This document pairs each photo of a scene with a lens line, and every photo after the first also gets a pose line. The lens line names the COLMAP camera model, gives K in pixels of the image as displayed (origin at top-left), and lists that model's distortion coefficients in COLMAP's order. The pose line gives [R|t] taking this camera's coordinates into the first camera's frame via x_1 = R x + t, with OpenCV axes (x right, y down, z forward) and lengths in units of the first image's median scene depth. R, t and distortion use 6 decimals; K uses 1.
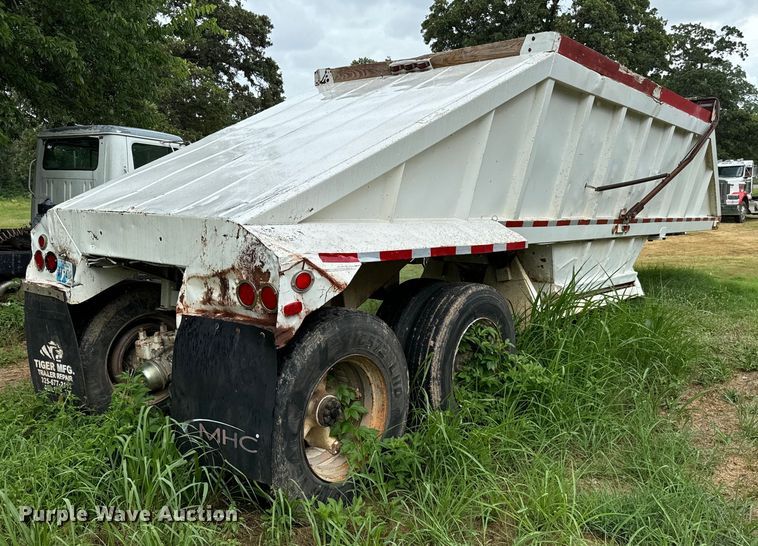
lens RADIAL K [[630.9, 0, 340.2], [0, 630.9, 271.9], [0, 0, 1]] dist [0.084308, -0.082335]
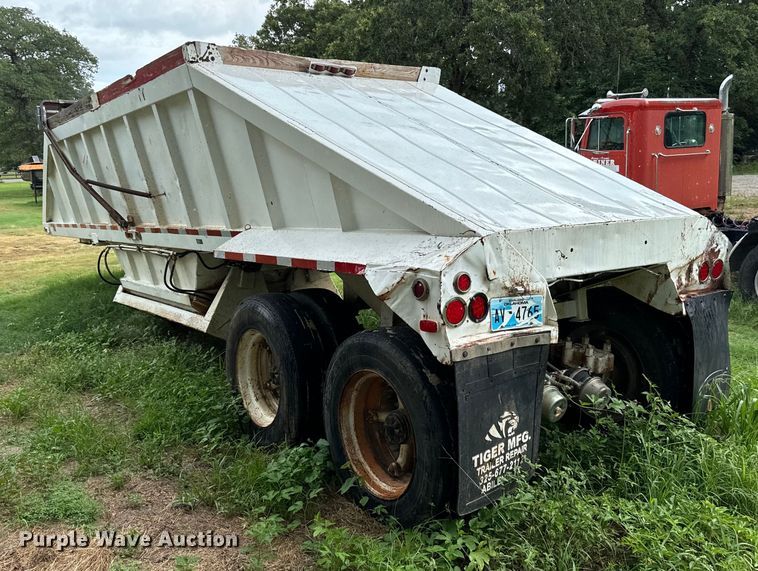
lens RADIAL K [[701.3, 0, 379.0], [0, 701.3, 265.9], [0, 0, 1]] dist [0.158600, -0.261684]
pose [[0.235831, -0.120889, 0.964246, -1.578657], [0.146202, 0.985353, 0.087778, -0.187496], [-0.960734, 0.120274, 0.250051, 1.163487]]
